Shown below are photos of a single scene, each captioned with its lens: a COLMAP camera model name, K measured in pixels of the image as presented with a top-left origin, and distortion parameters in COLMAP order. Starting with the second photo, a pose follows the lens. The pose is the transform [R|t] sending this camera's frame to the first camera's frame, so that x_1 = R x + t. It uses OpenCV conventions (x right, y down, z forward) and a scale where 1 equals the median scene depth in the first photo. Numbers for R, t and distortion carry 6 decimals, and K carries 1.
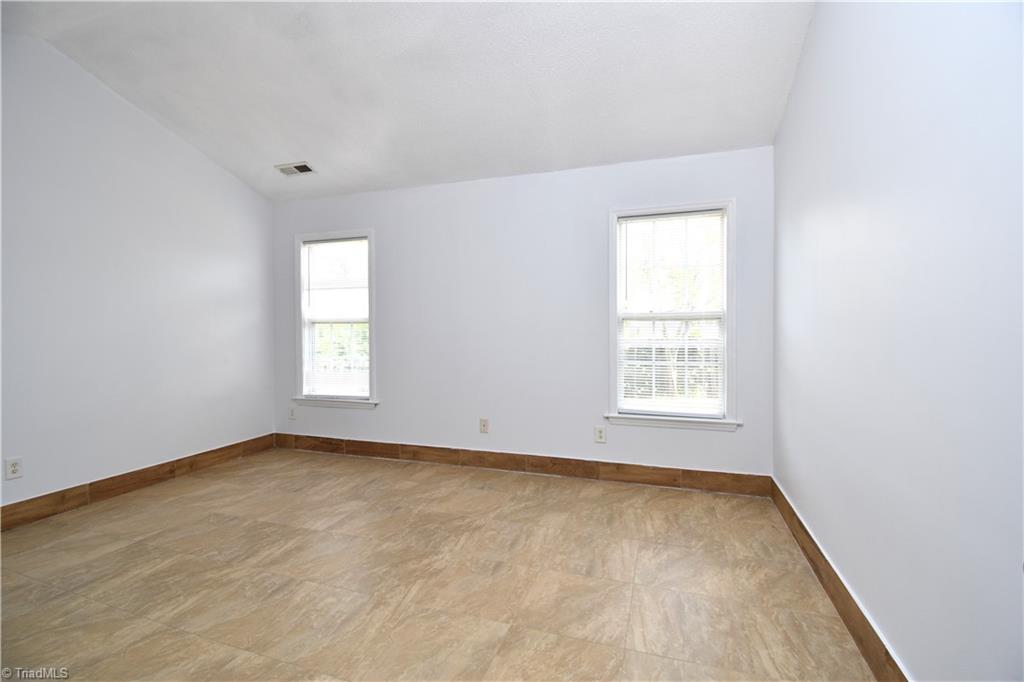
lens RADIAL K [[453.6, 0, 513.6], [0, 453.6, 333.6], [0, 0, 1]] dist [0.001641, -0.005418]
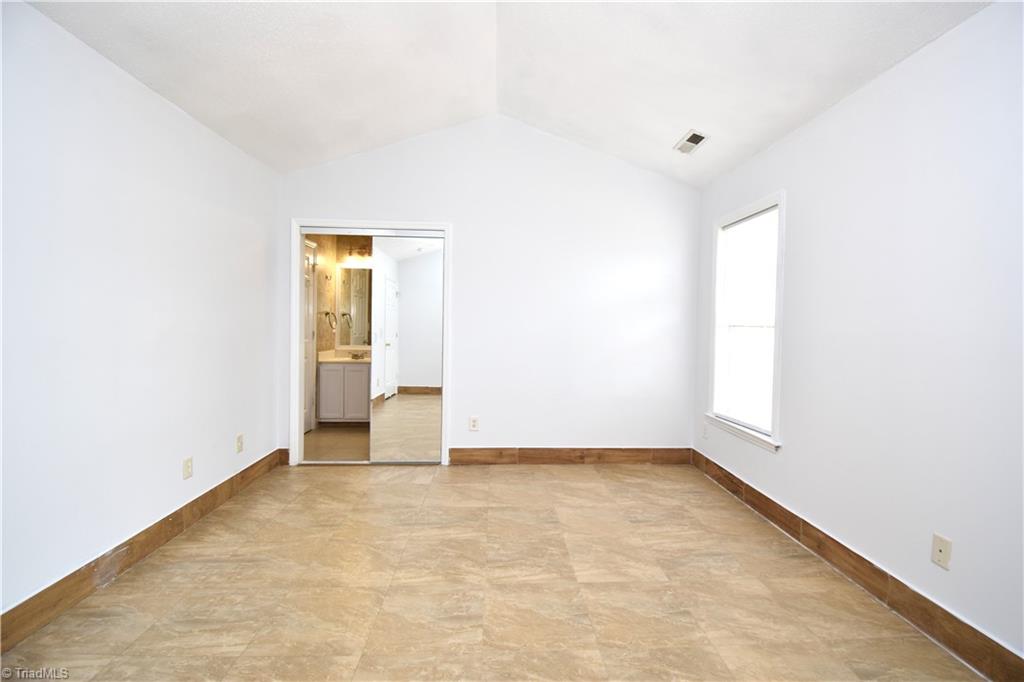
lens RADIAL K [[453.6, 0, 511.9], [0, 453.6, 332.0], [0, 0, 1]] dist [0.001641, -0.005418]
pose [[0.377747, 0.033735, -0.925294, 0.216469], [-0.034257, 0.999161, 0.022442, -0.023733], [0.925275, 0.023221, 0.378586, 0.454189]]
